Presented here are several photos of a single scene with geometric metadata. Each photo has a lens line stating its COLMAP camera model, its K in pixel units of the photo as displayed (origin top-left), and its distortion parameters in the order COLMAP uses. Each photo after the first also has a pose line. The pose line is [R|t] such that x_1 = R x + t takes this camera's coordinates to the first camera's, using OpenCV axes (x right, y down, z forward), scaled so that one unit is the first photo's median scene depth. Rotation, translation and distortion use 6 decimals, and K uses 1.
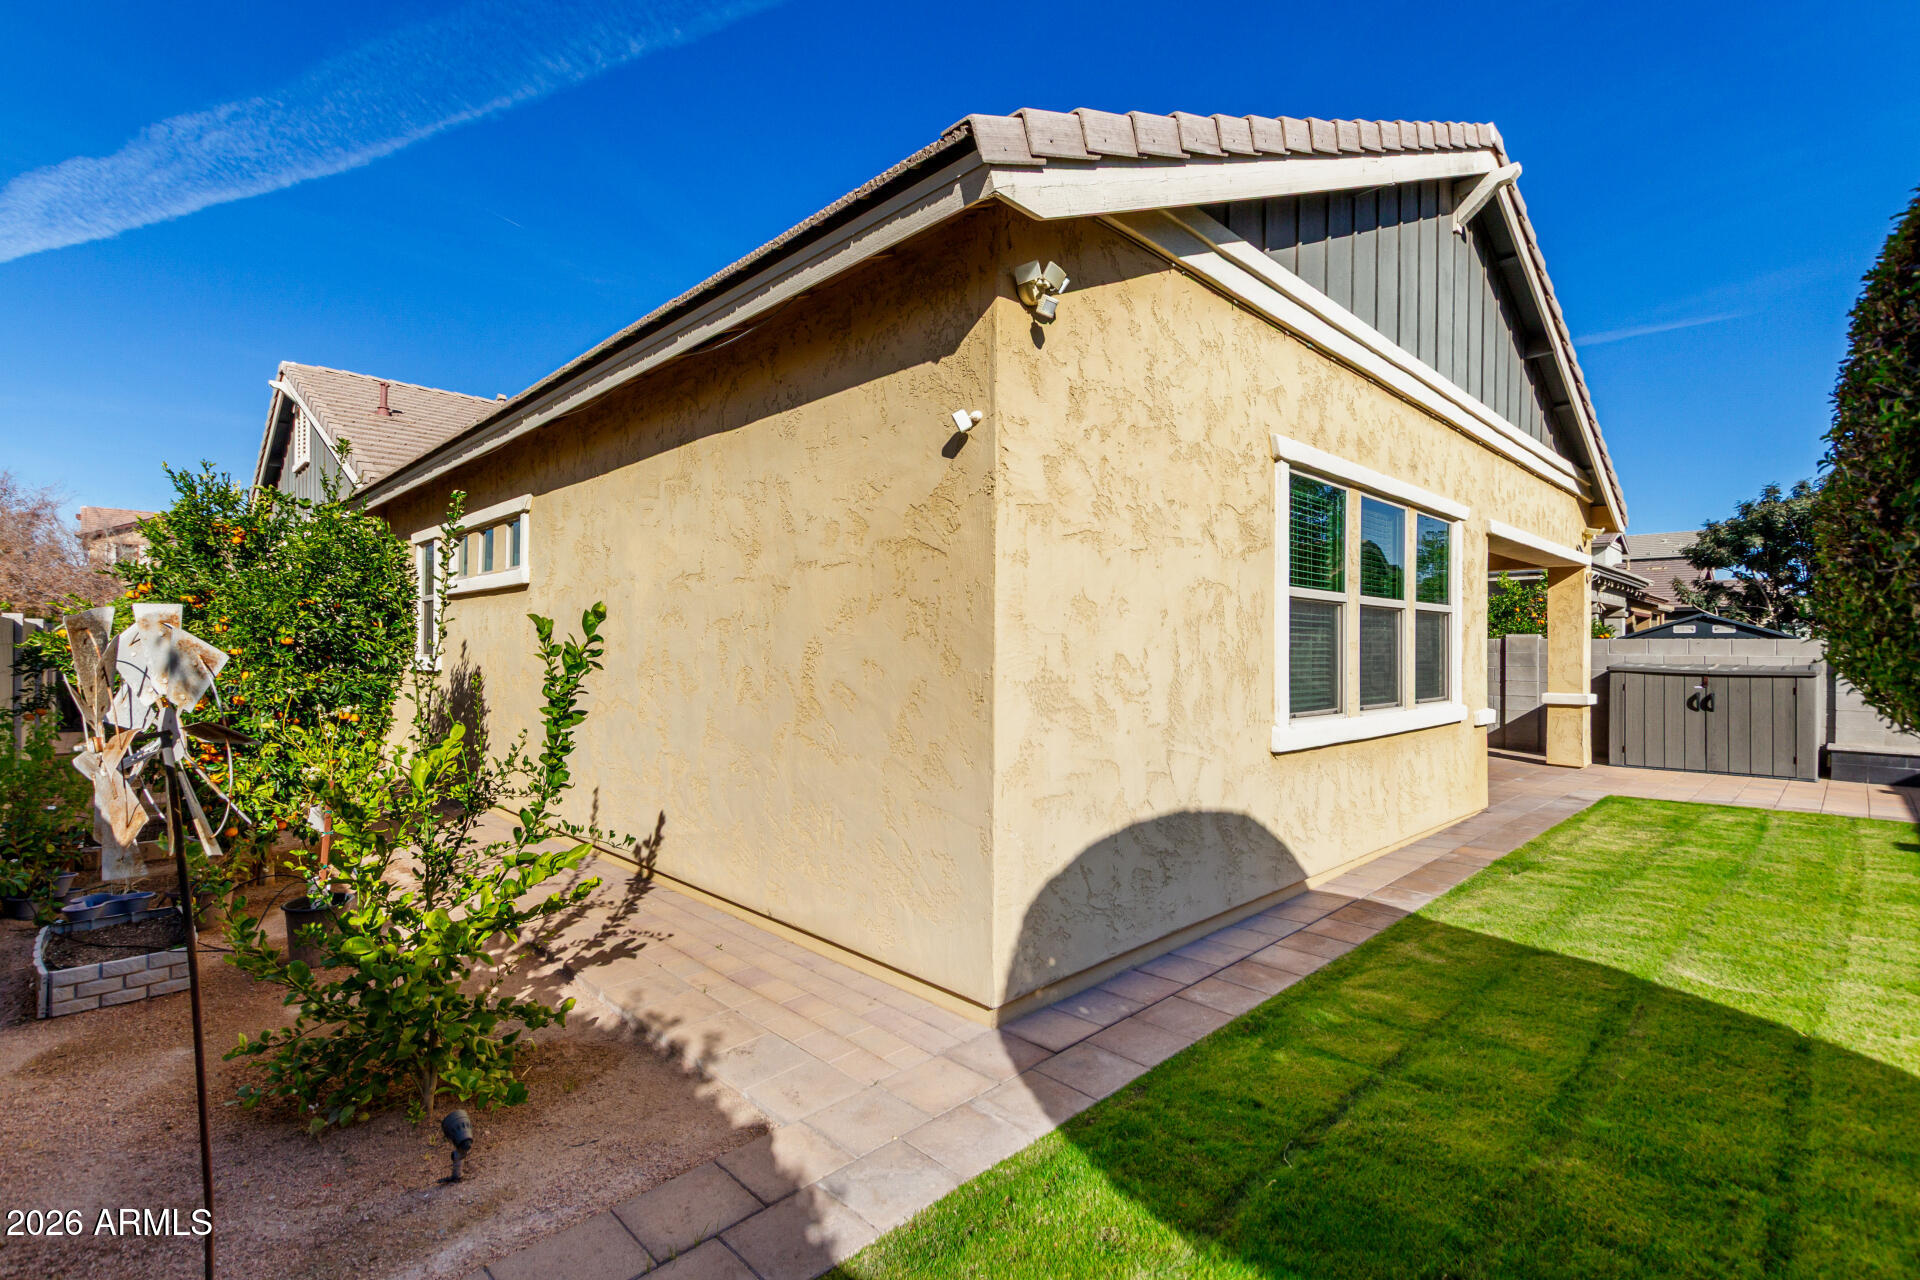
lens RADIAL K [[872.7, 0, 963.6], [0, 872.7, 641.4], [0, 0, 1]] dist [0.004511, -0.001576]
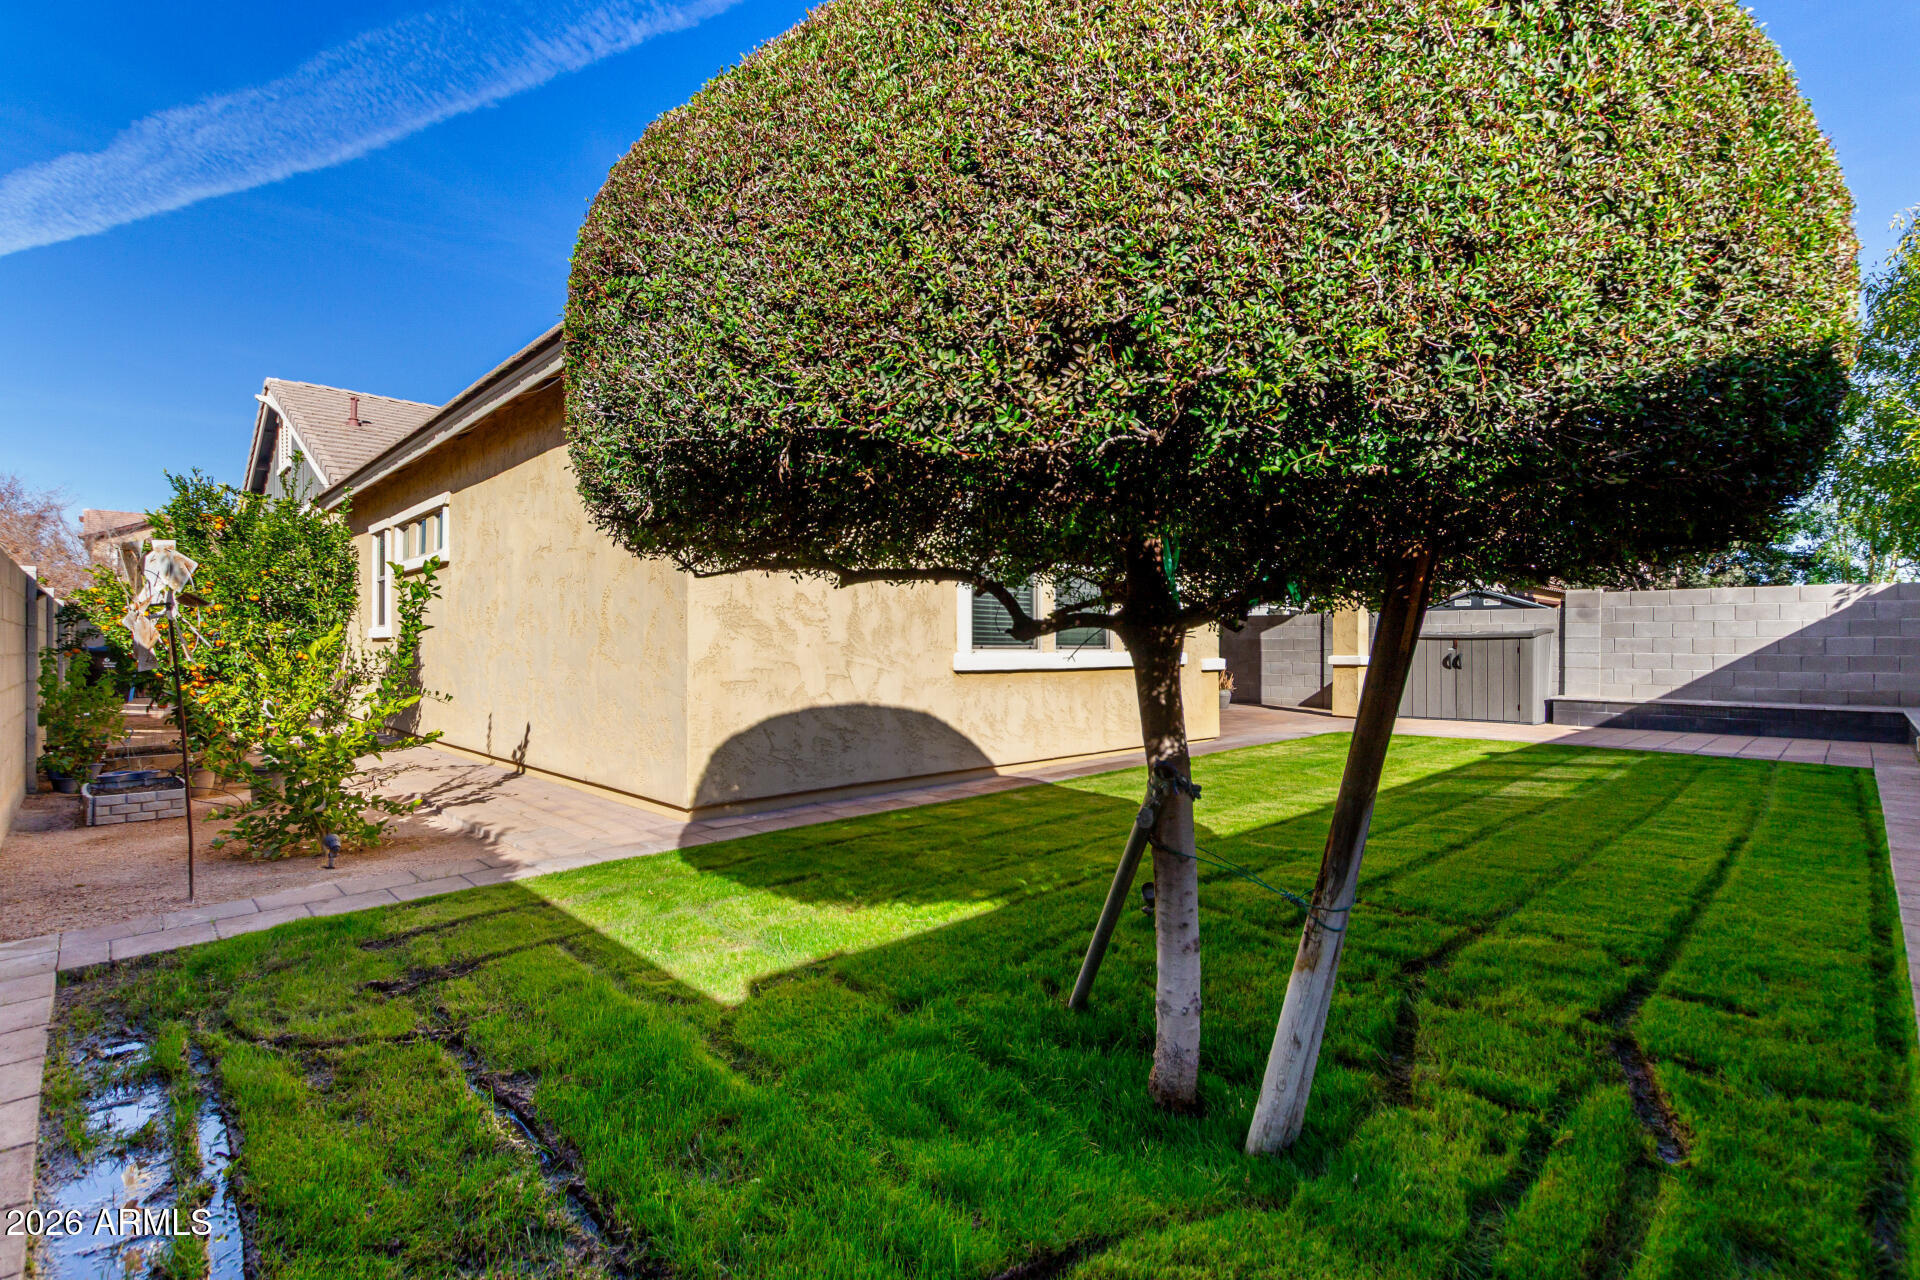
lens RADIAL K [[872.7, 0, 962.0], [0, 872.7, 640.8], [0, 0, 1]] dist [0.004511, -0.001576]
pose [[0.999984, -0.005632, -0.000874, 0.411401], [0.005633, 0.999984, 0.000507, 0.087018], [0.000871, -0.000512, 0.999999, -0.453746]]
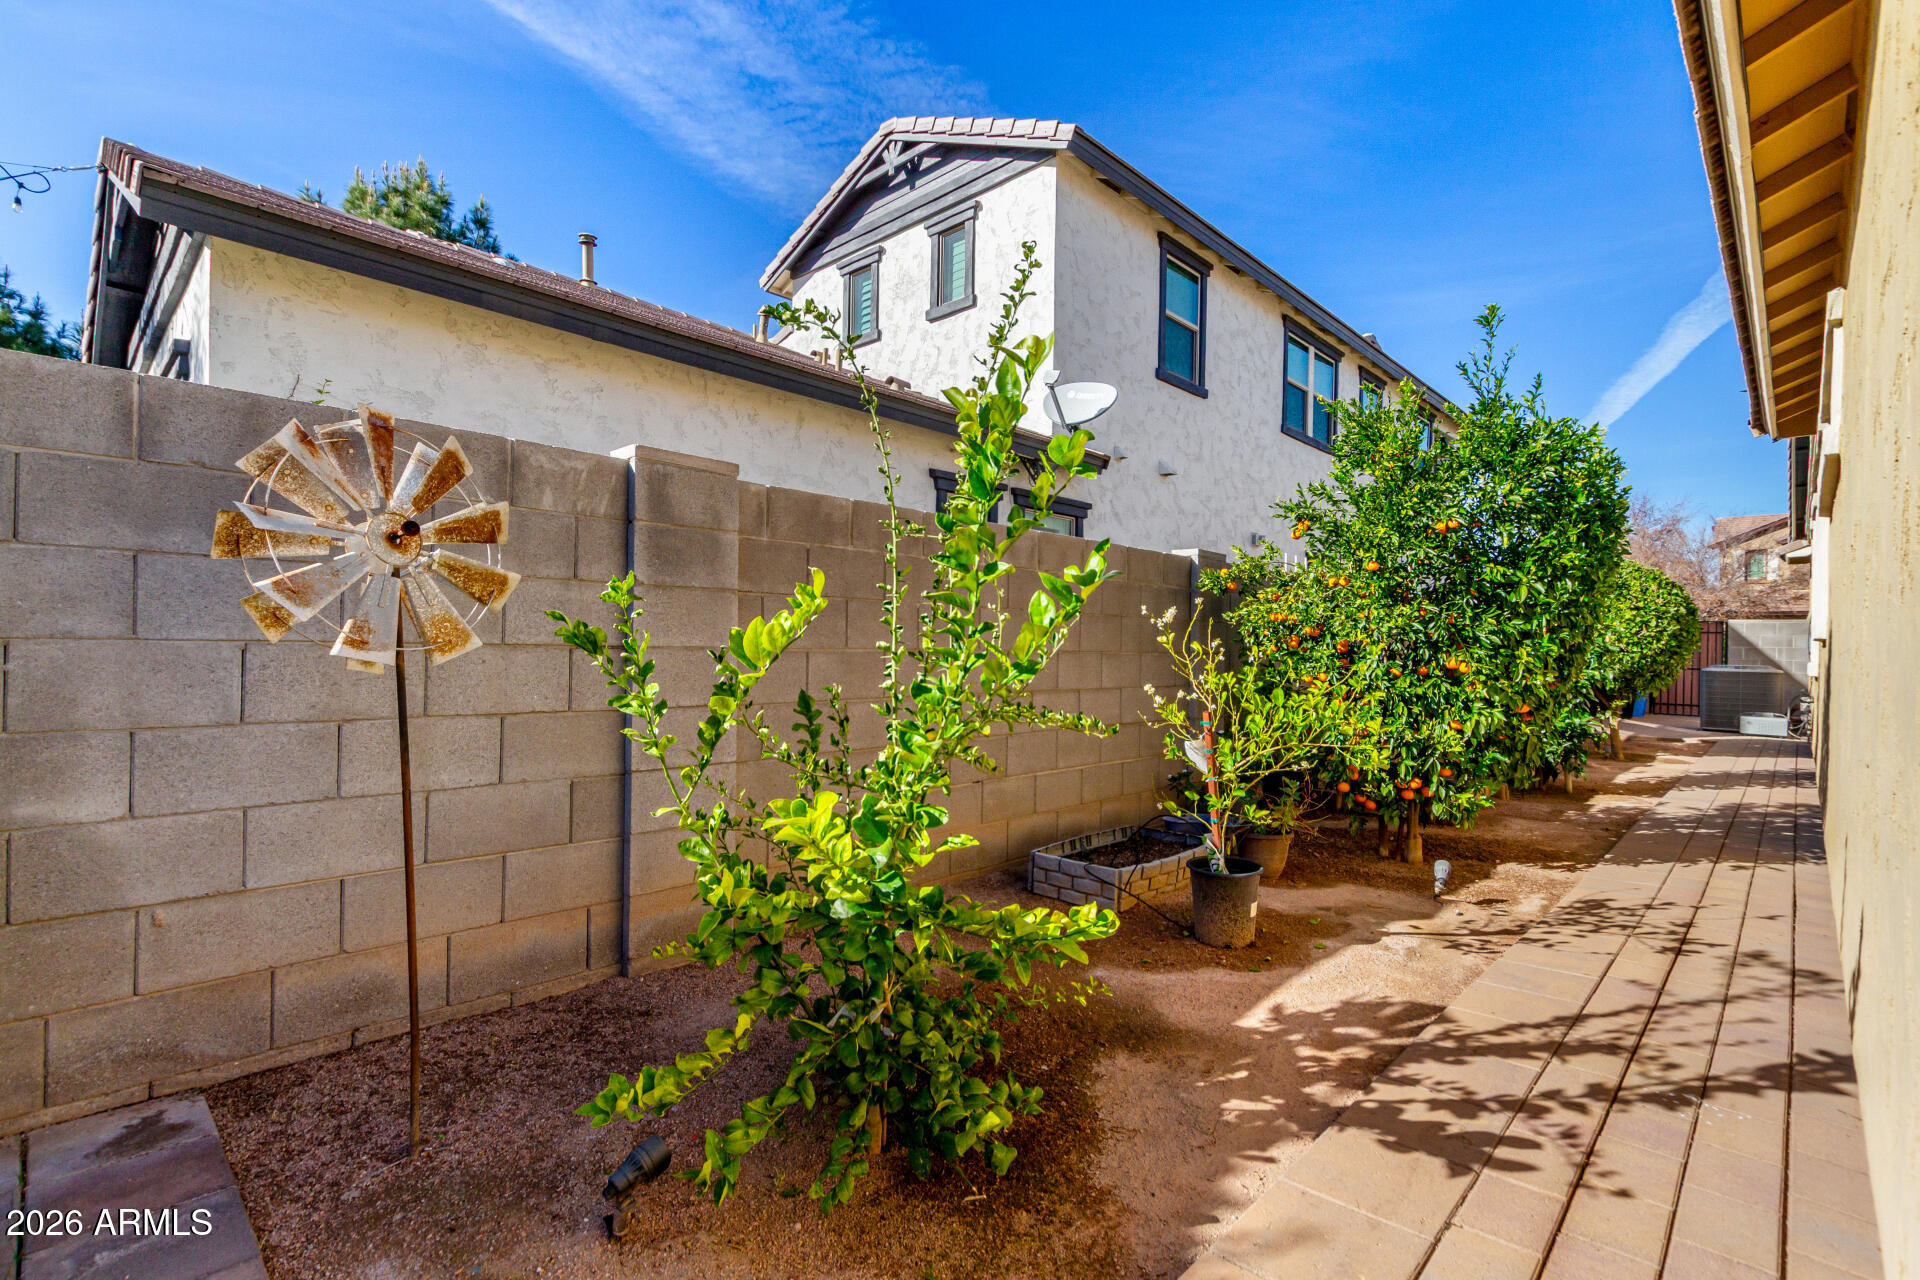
lens RADIAL K [[872.7, 0, 954.1], [0, 872.7, 647.1], [0, 0, 1]] dist [0.004511, -0.001576]
pose [[0.023666, -0.001722, -0.999718, 0.049104], [-0.011566, 0.999931, -0.001996, 0.098435], [0.999653, 0.011610, 0.023644, 0.700785]]
